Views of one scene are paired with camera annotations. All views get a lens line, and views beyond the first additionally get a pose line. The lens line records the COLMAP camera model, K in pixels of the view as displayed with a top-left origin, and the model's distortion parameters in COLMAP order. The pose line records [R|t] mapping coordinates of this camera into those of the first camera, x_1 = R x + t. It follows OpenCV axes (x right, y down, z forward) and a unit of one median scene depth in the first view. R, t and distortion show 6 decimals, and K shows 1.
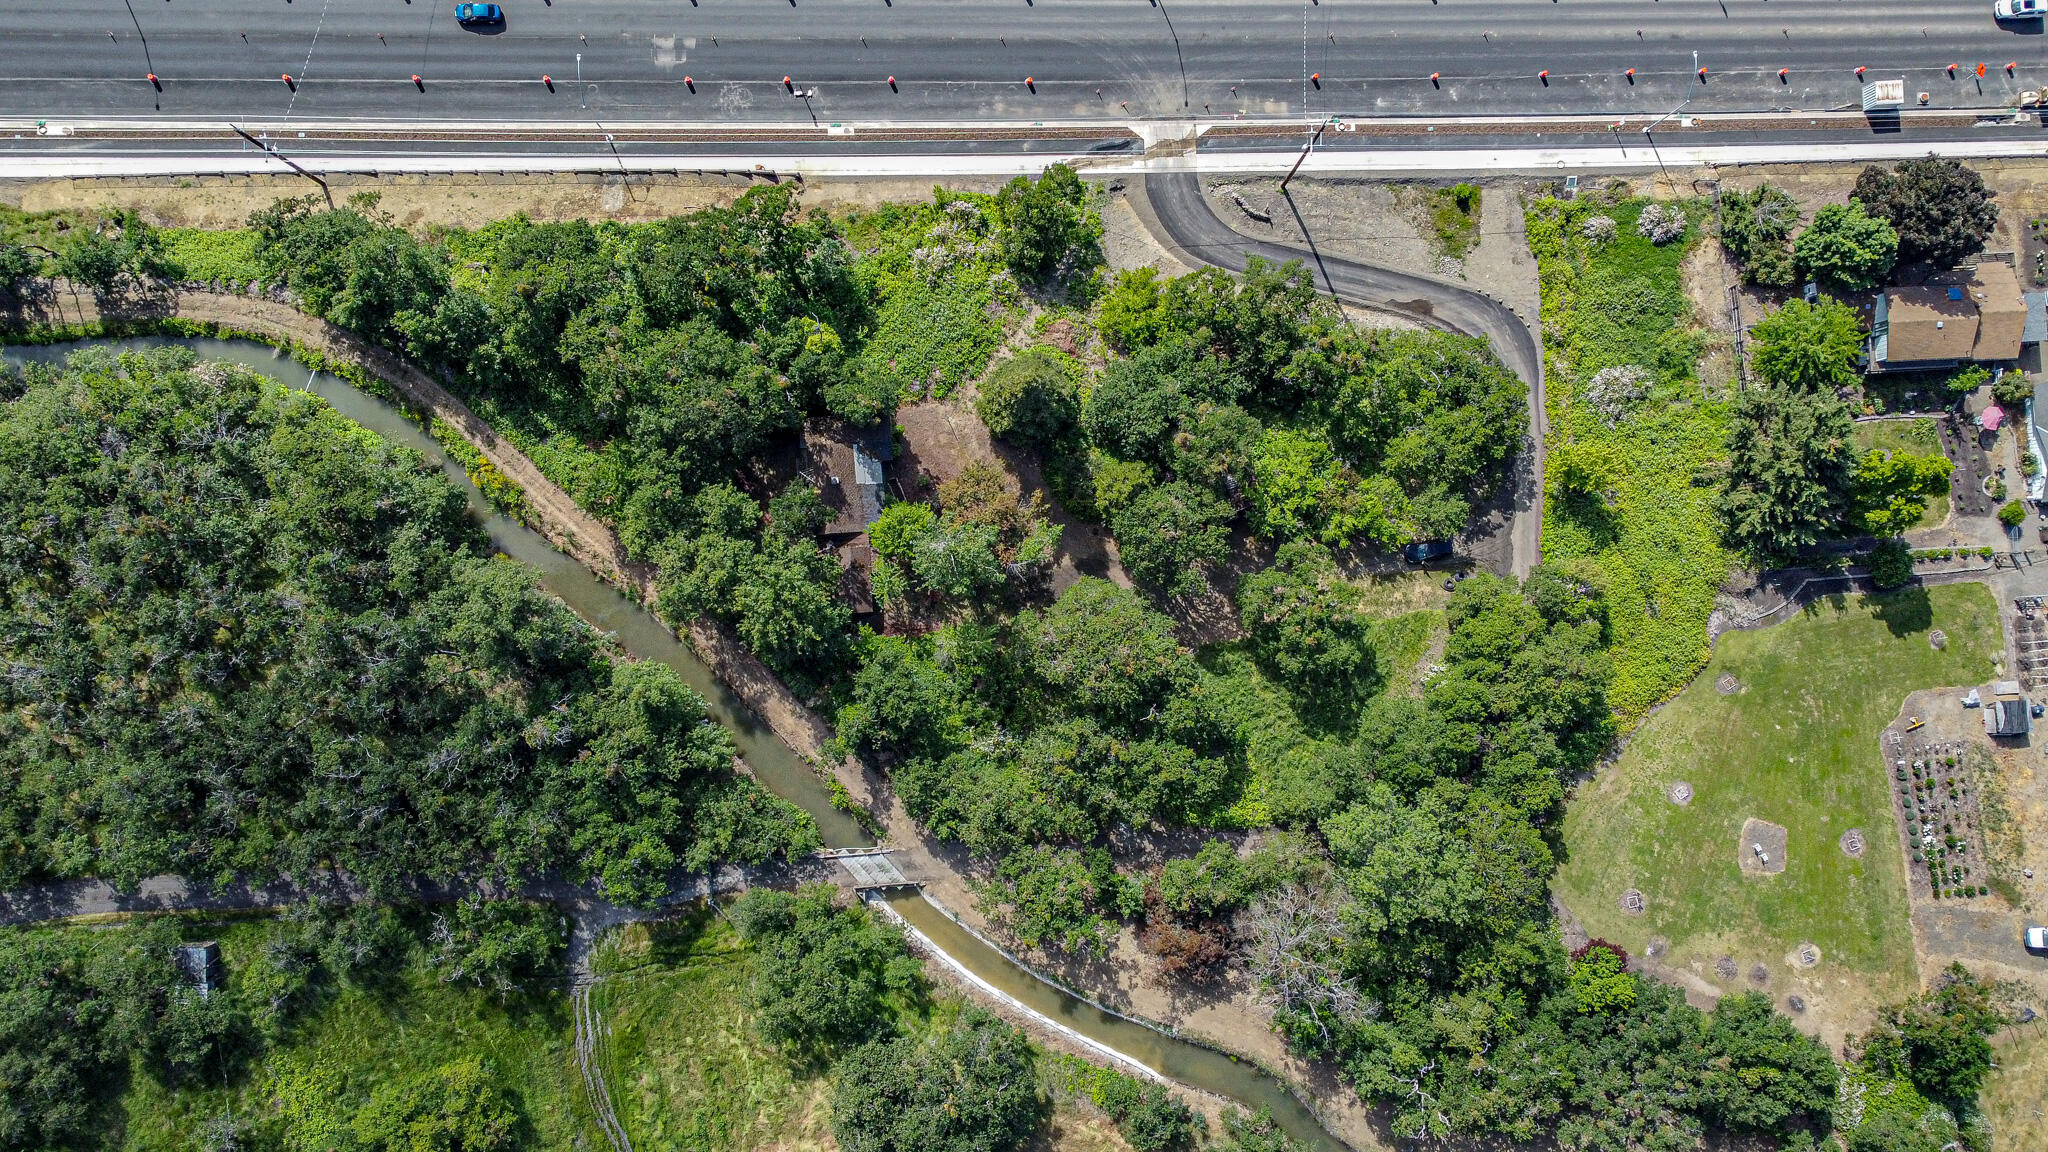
lens RADIAL K [[1427.4, 0, 1024.0], [0, 1427.4, 576.0], [0, 0, 1]] dist [0.001762, -0.039089]
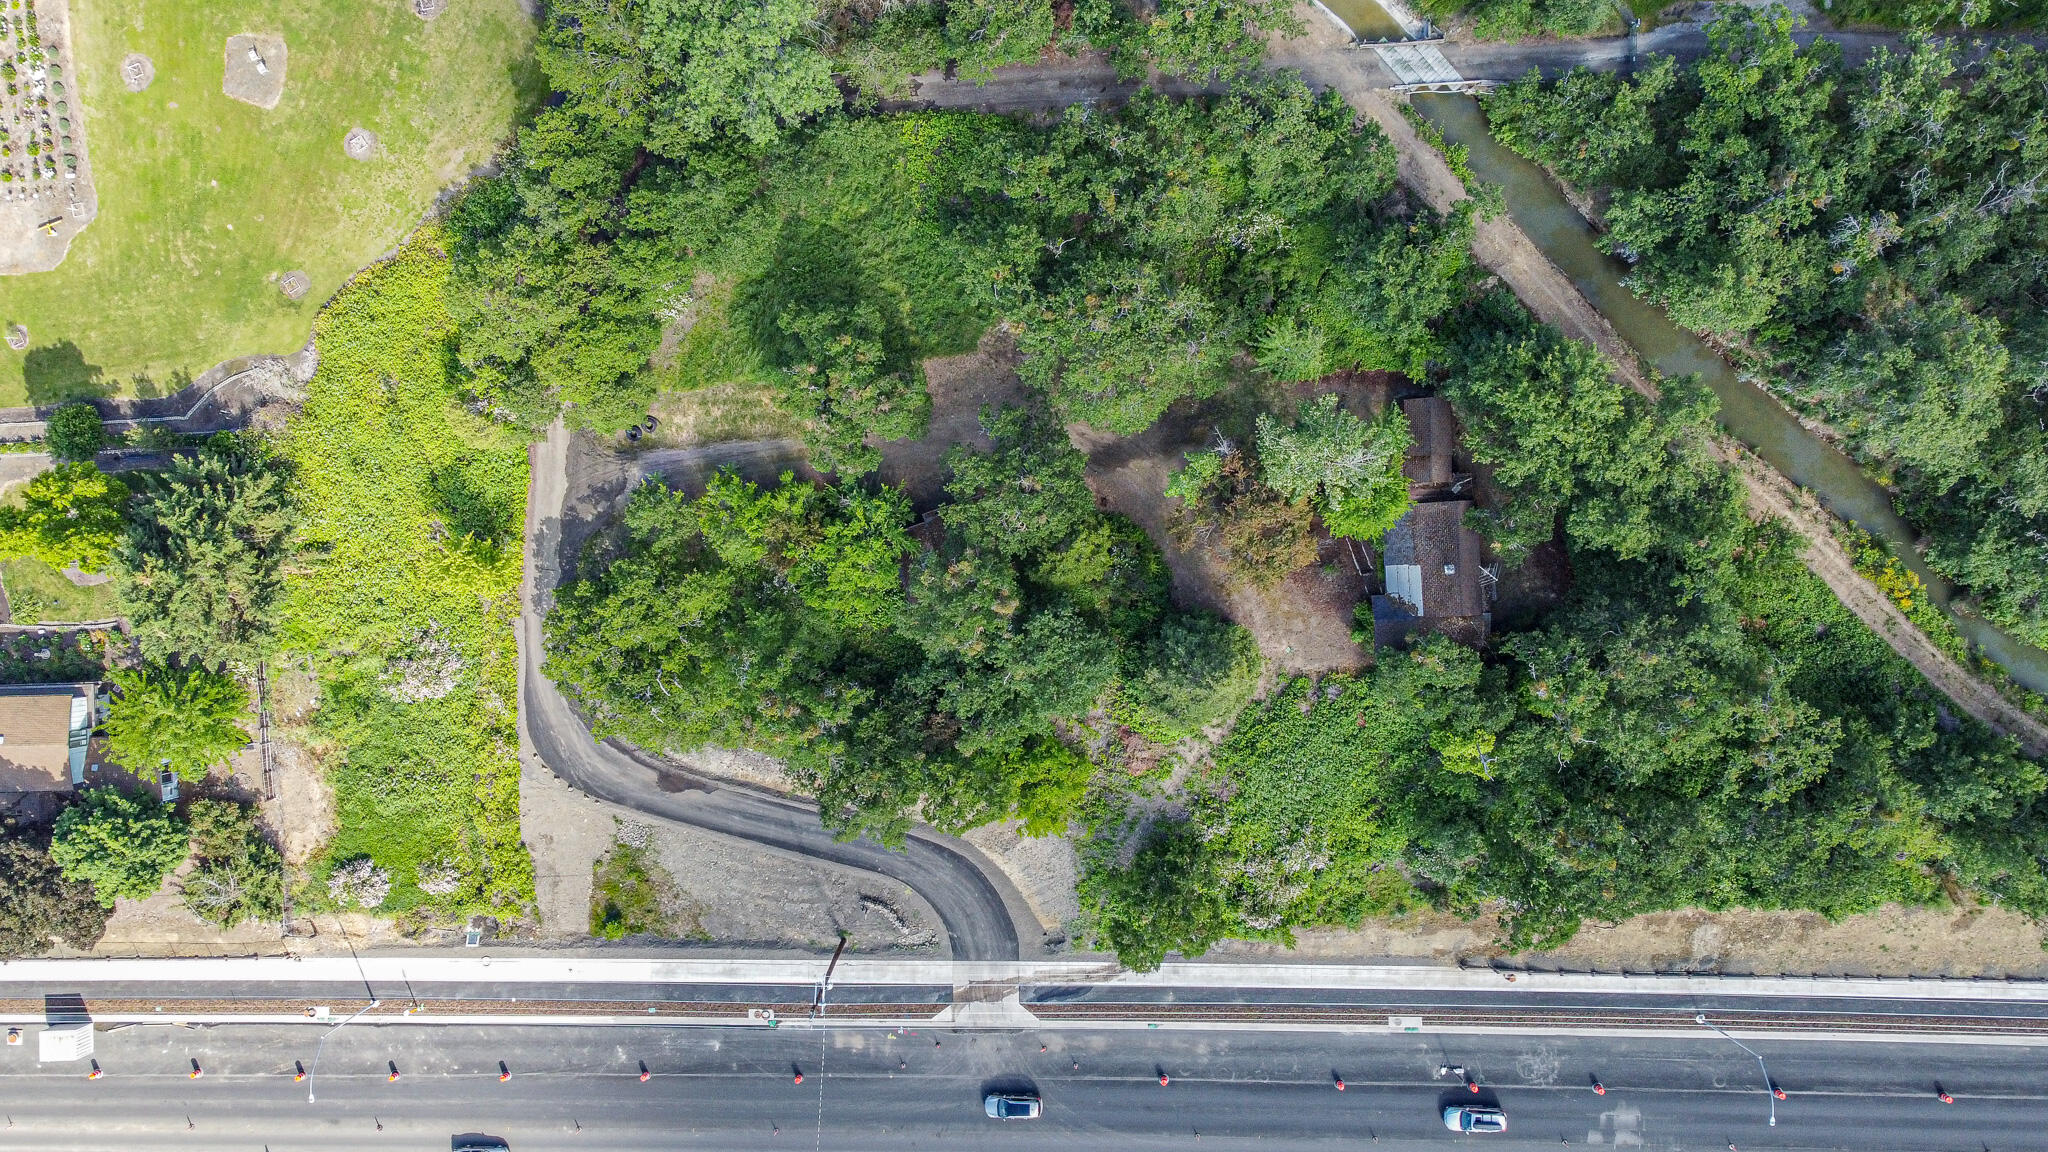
lens RADIAL K [[1477.4, 0, 1024.0], [0, 1477.4, 576.0], [0, 0, 1]] dist [0.002281, -0.026990]
pose [[-0.999451, -0.027187, -0.018940, 0.107837], [0.027109, -0.999623, 0.004335, -0.076184], [-0.019051, 0.003819, 0.999811, 0.190612]]
